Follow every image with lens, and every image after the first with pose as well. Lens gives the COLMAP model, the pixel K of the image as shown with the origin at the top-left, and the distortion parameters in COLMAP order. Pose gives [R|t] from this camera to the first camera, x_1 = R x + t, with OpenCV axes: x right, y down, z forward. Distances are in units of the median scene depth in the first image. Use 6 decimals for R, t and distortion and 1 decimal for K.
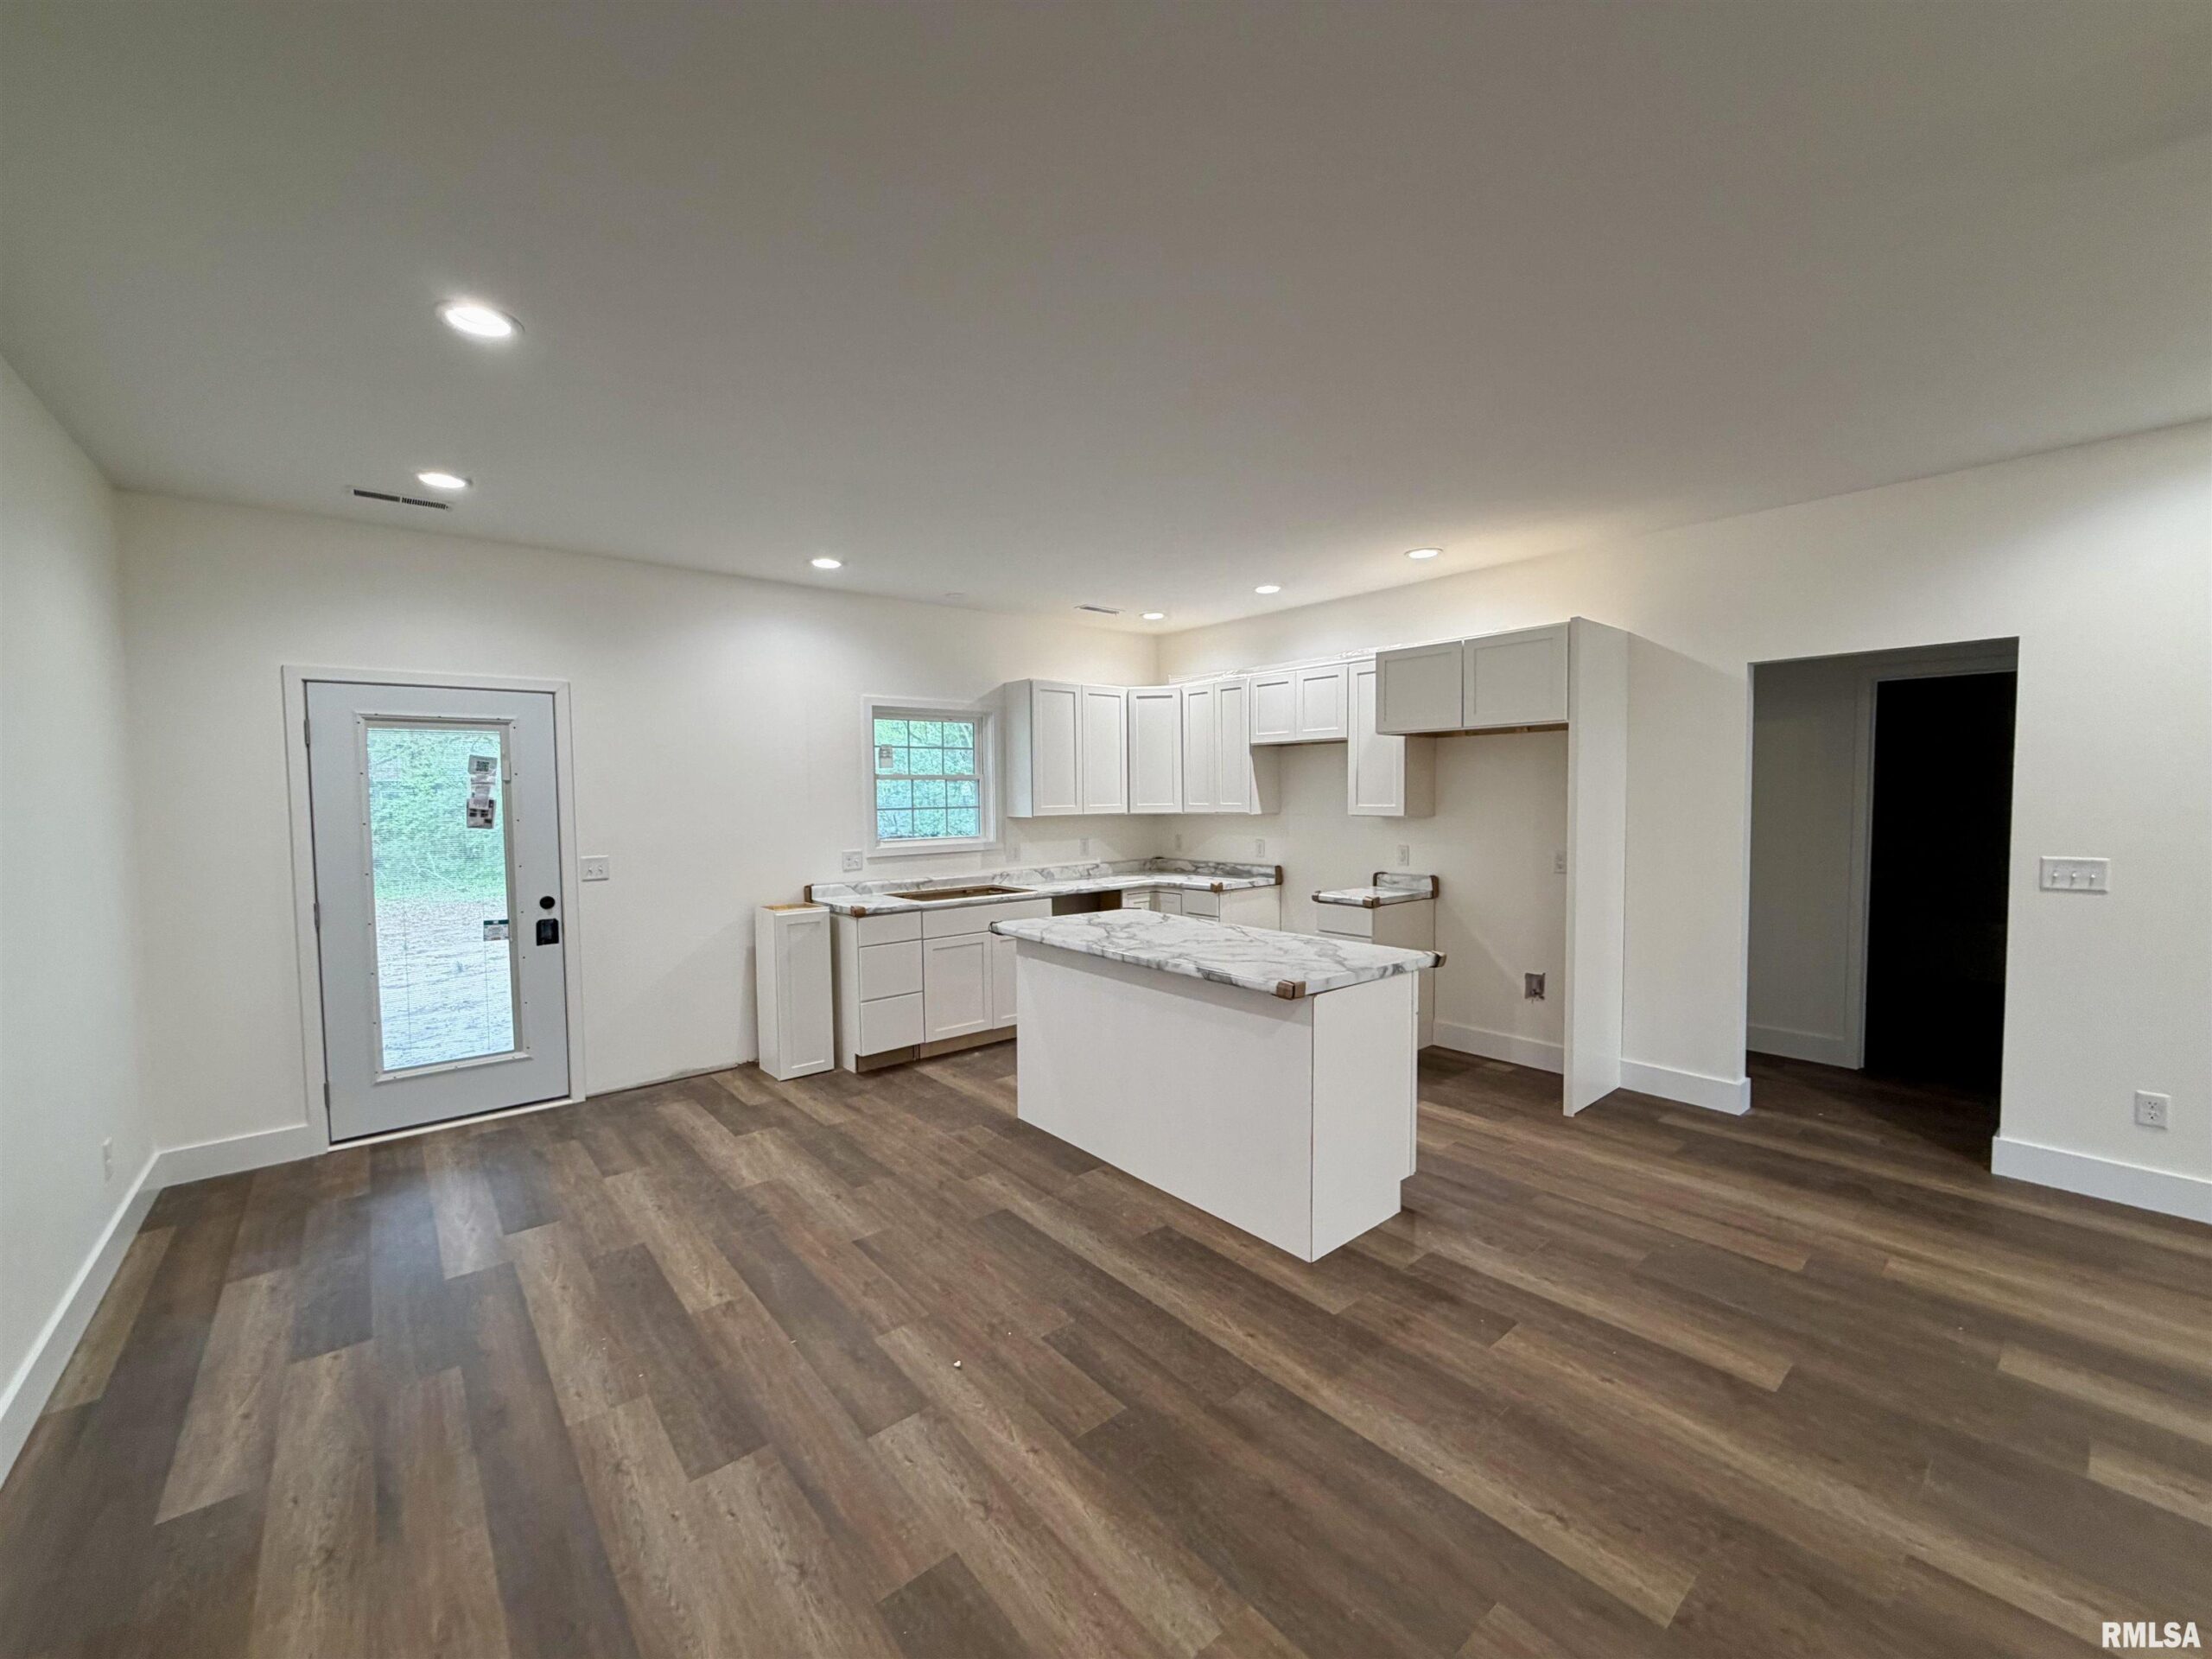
lens RADIAL K [[880.9, 0, 1099.2], [0, 880.9, 833.0], [0, 0, 1]] dist [-0.000671, 0.000272]
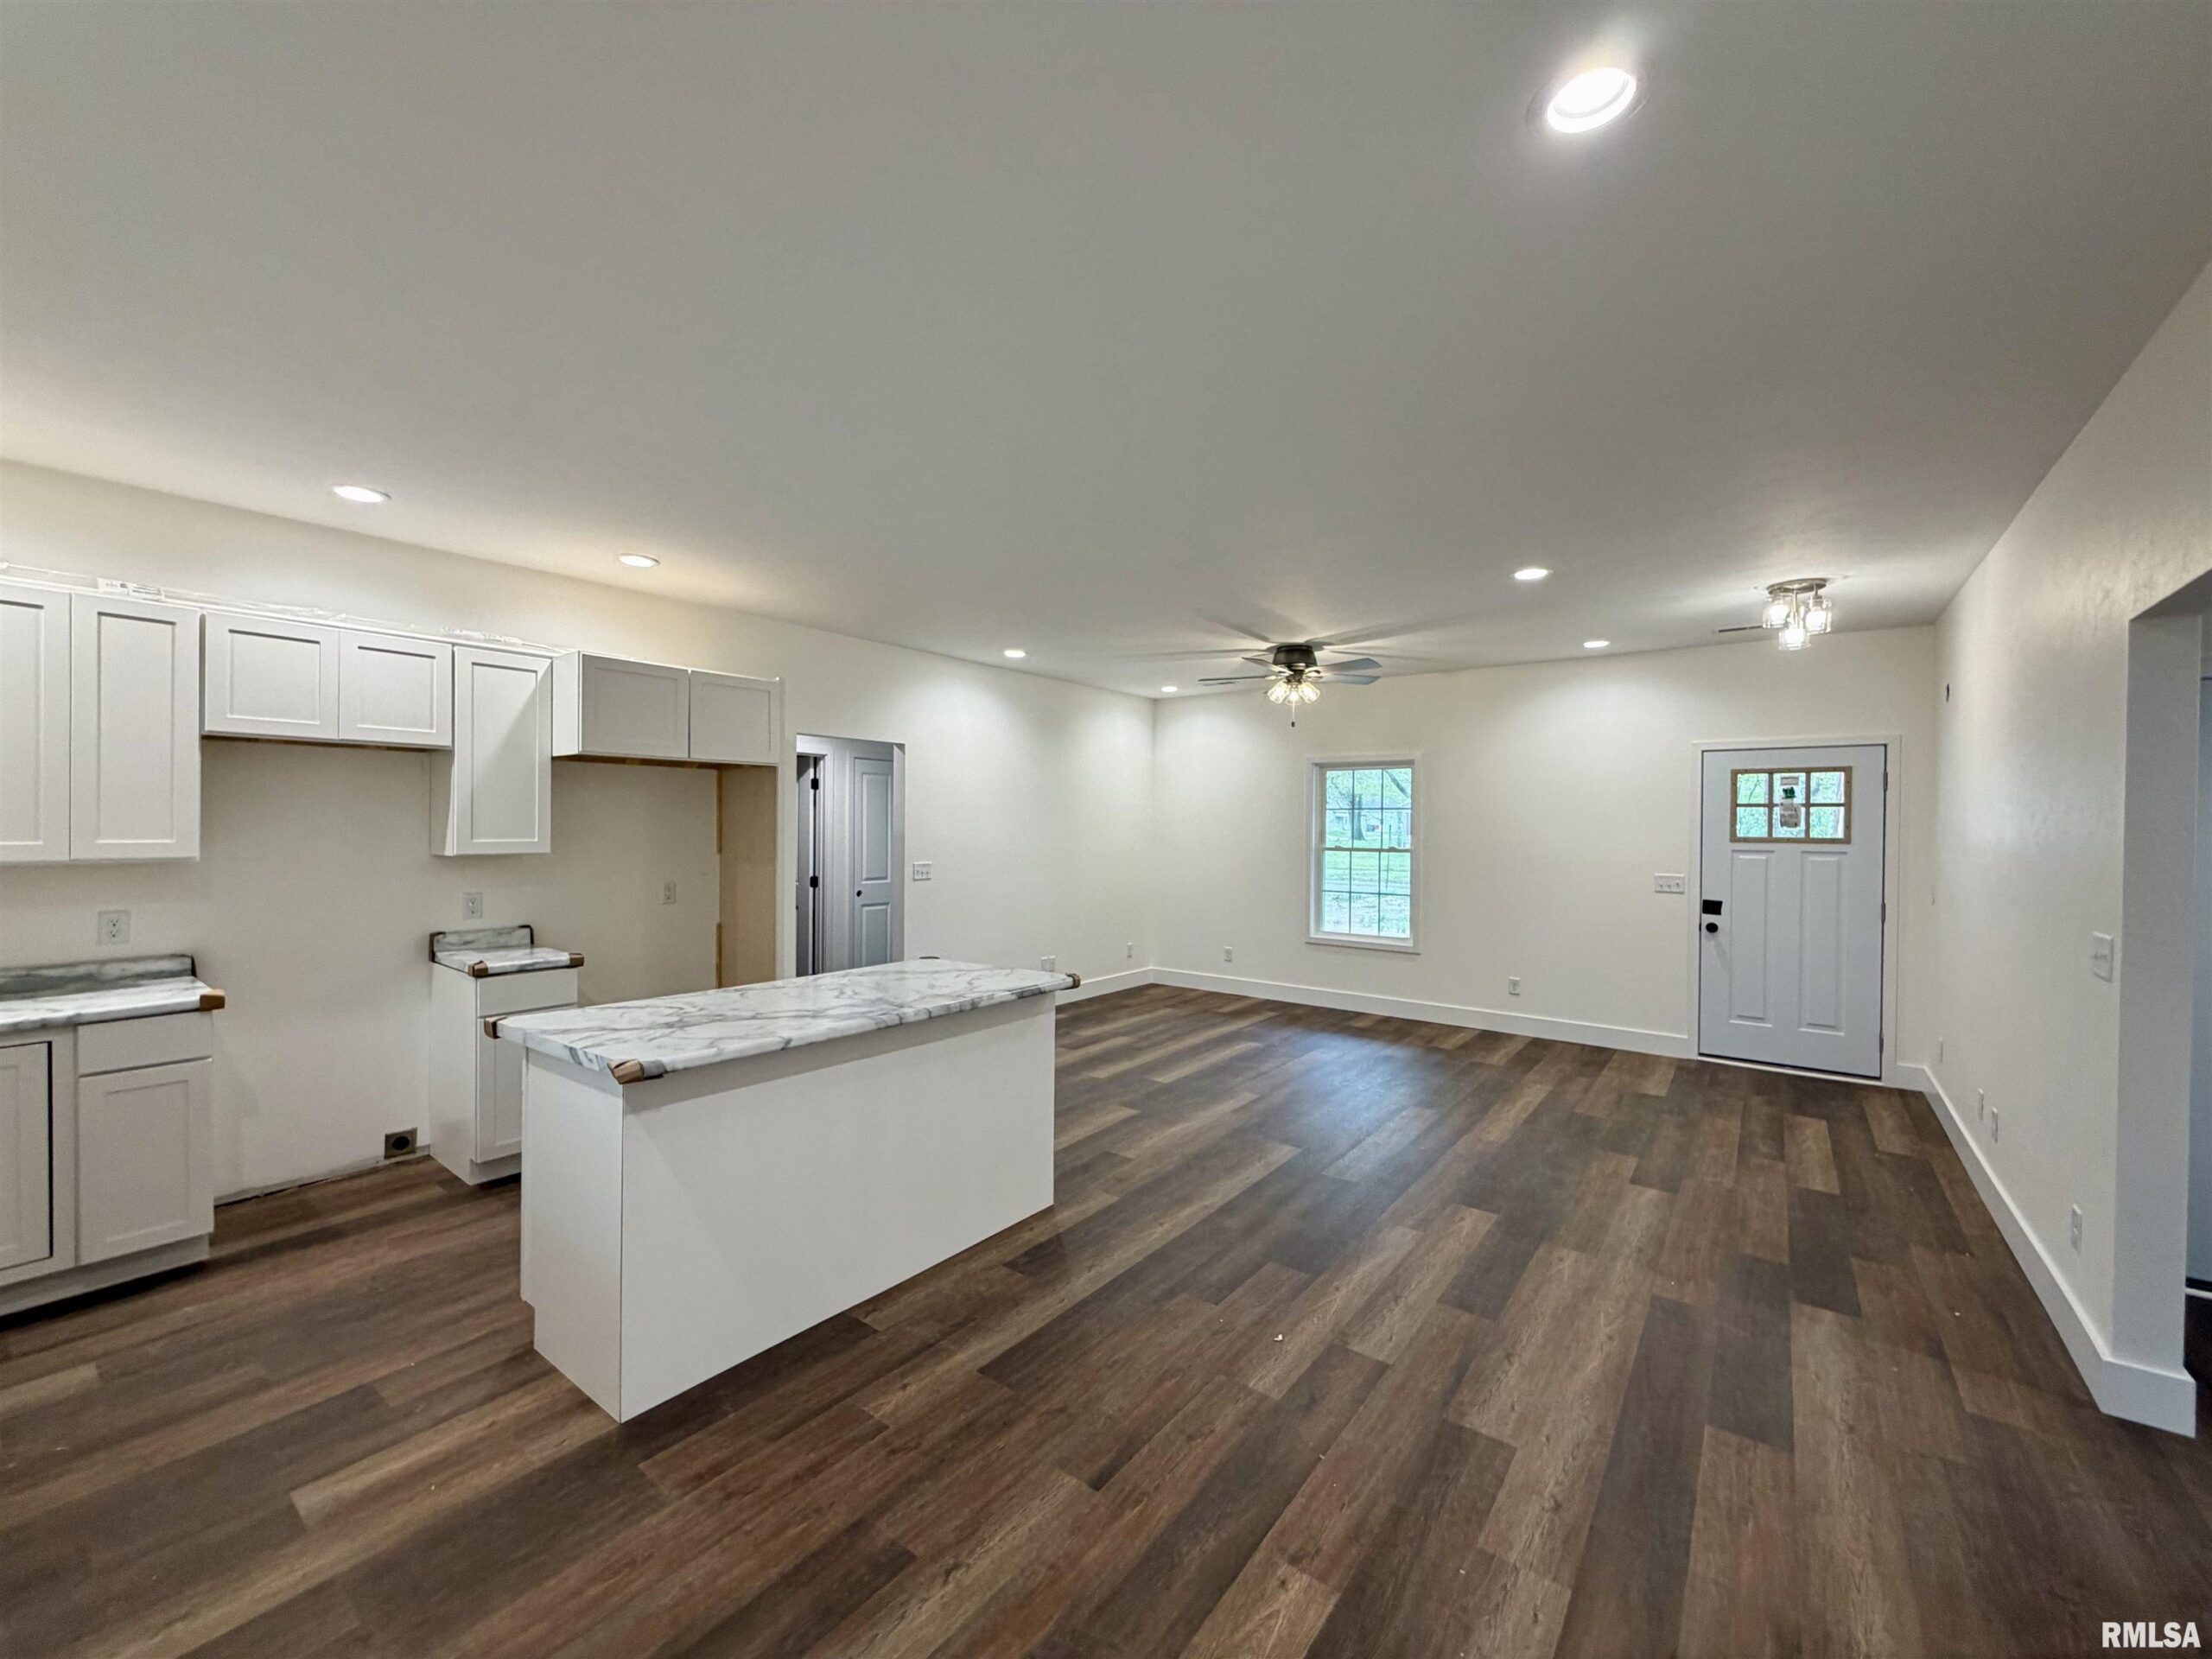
lens RADIAL K [[880.9, 0, 1101.1], [0, 880.9, 832.9], [0, 0, 1]] dist [-0.000671, 0.000272]
pose [[-0.220319, 0.001757, 0.975426, -0.730552], [0.041709, 0.999101, 0.007621, -0.029361], [-0.974536, 0.042363, -0.220194, 0.881233]]
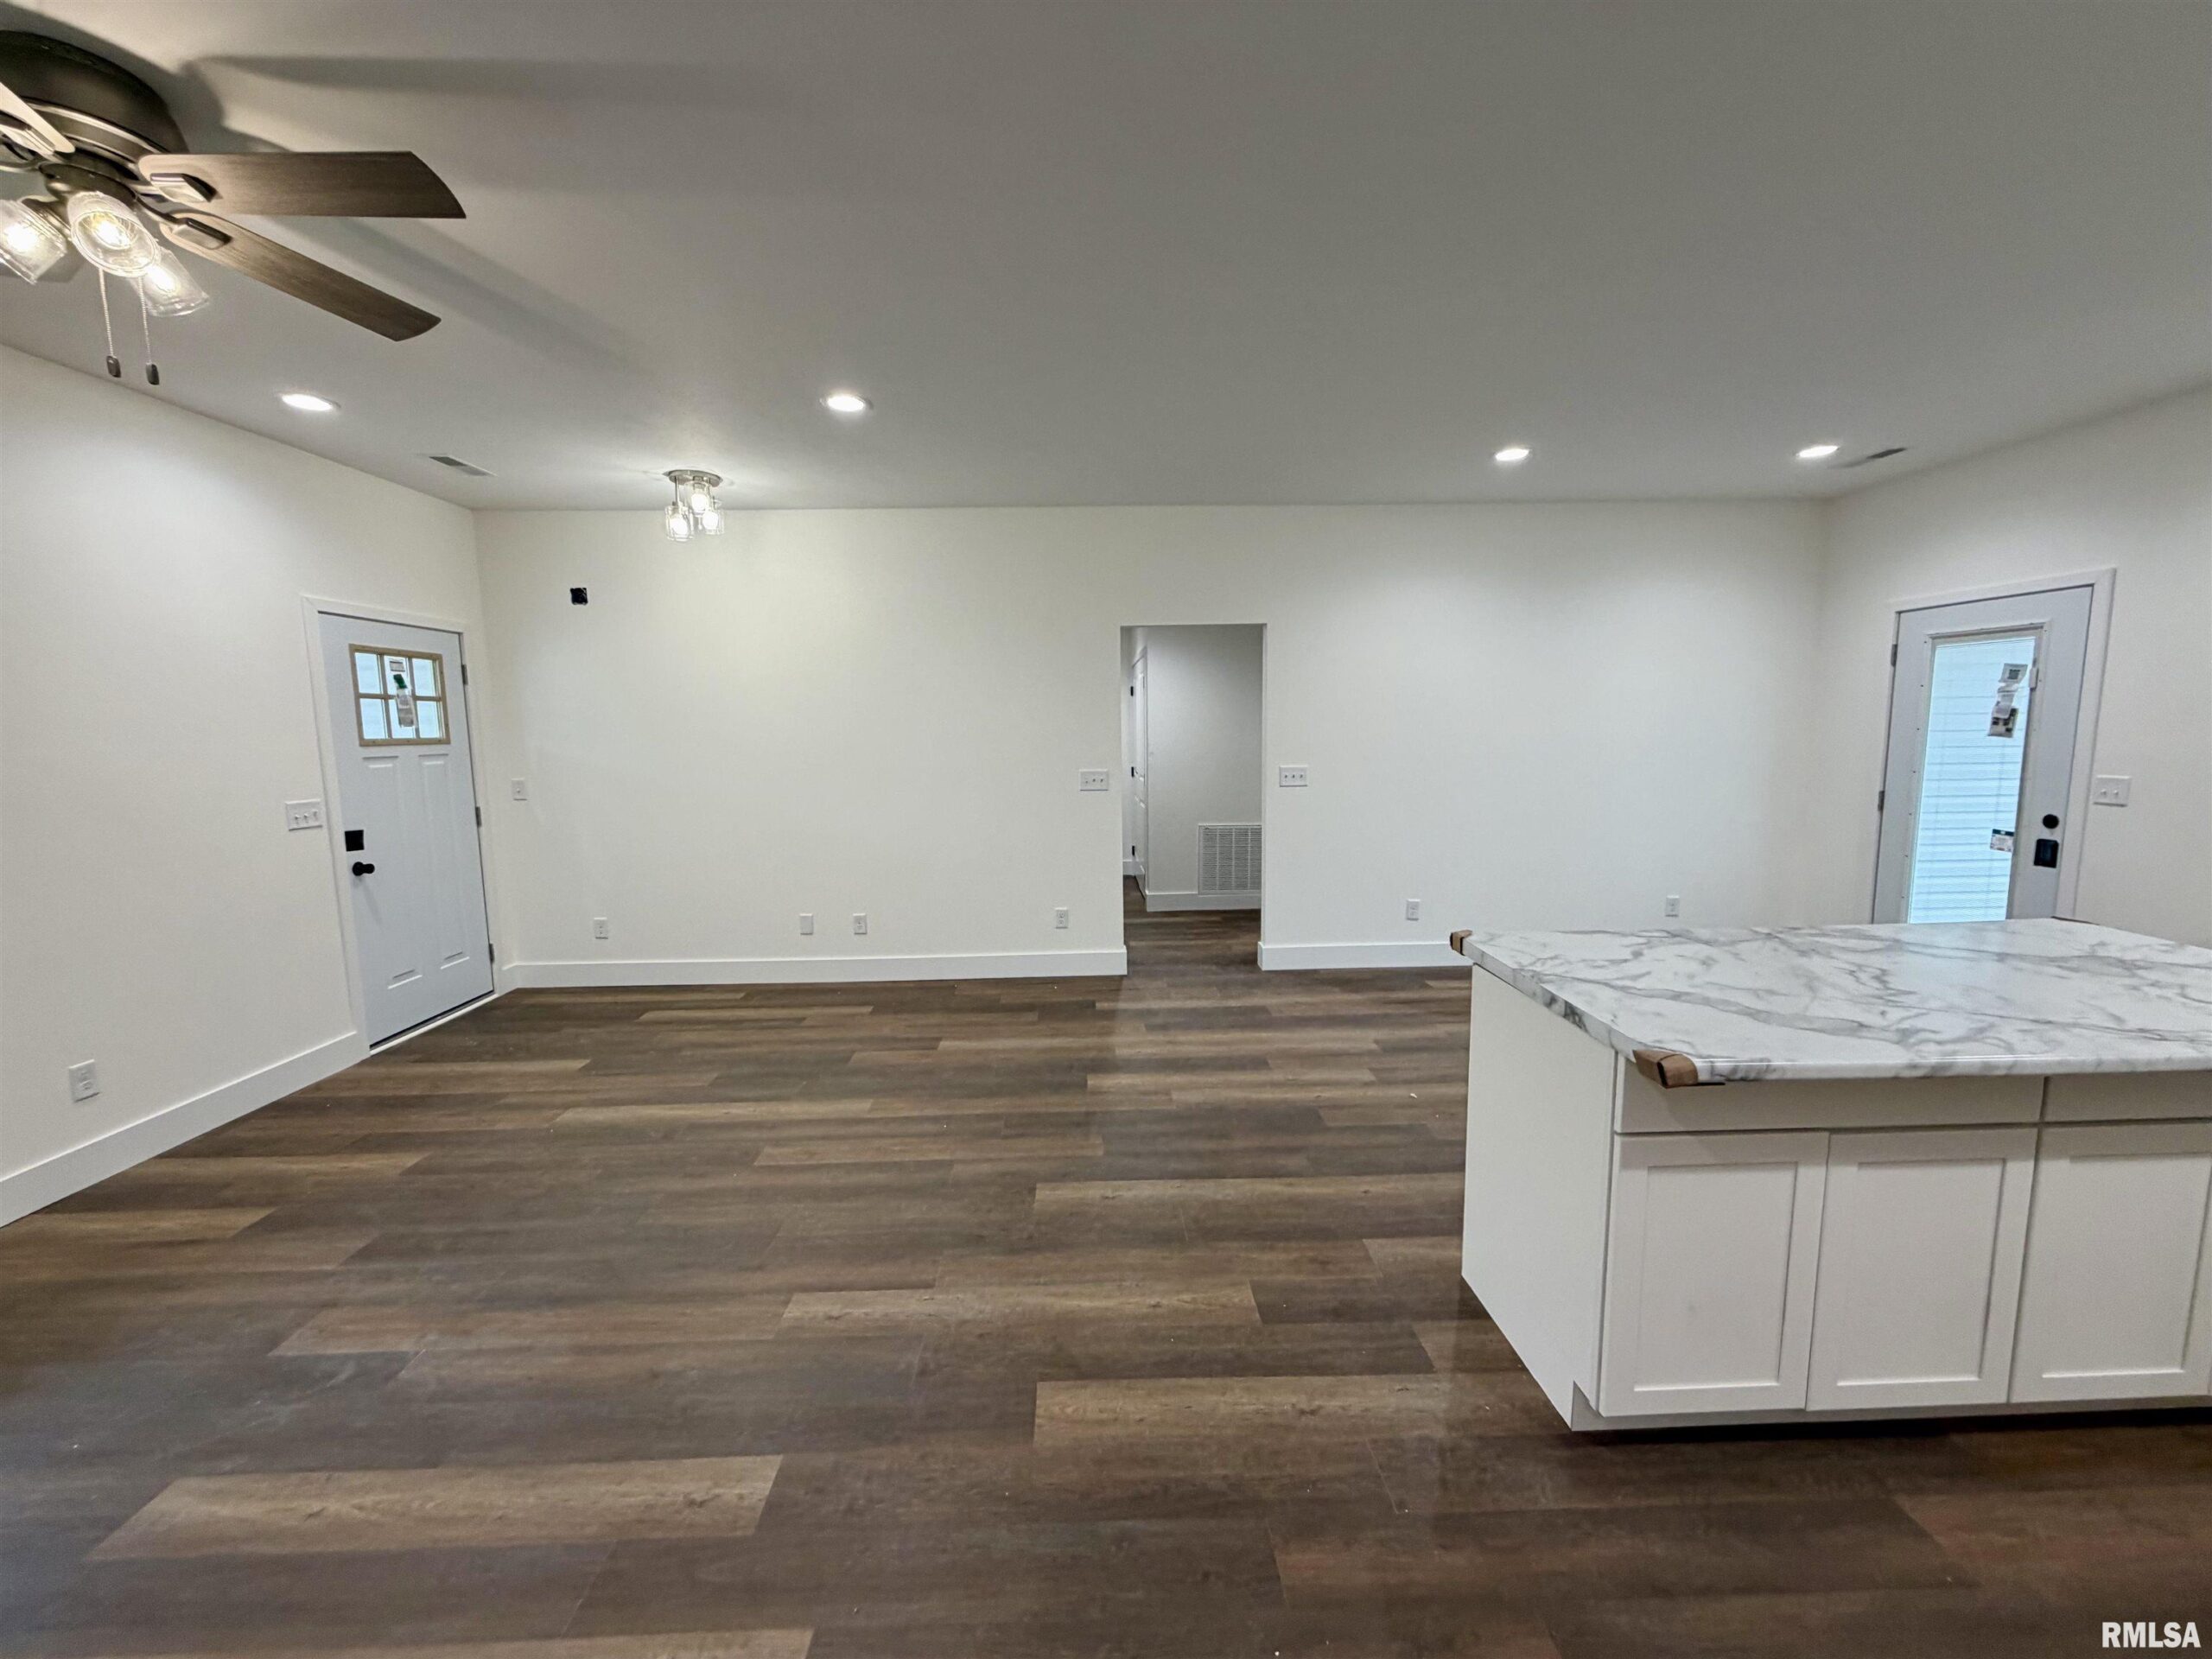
lens RADIAL K [[880.9, 0, 1100.7], [0, 880.9, 831.9], [0, 0, 1]] dist [-0.000671, 0.000272]
pose [[-0.618522, 0.114014, -0.777452, 0.790175], [-0.018251, 0.987066, 0.159274, -0.043237], [0.785555, 0.112703, -0.608441, 0.887233]]
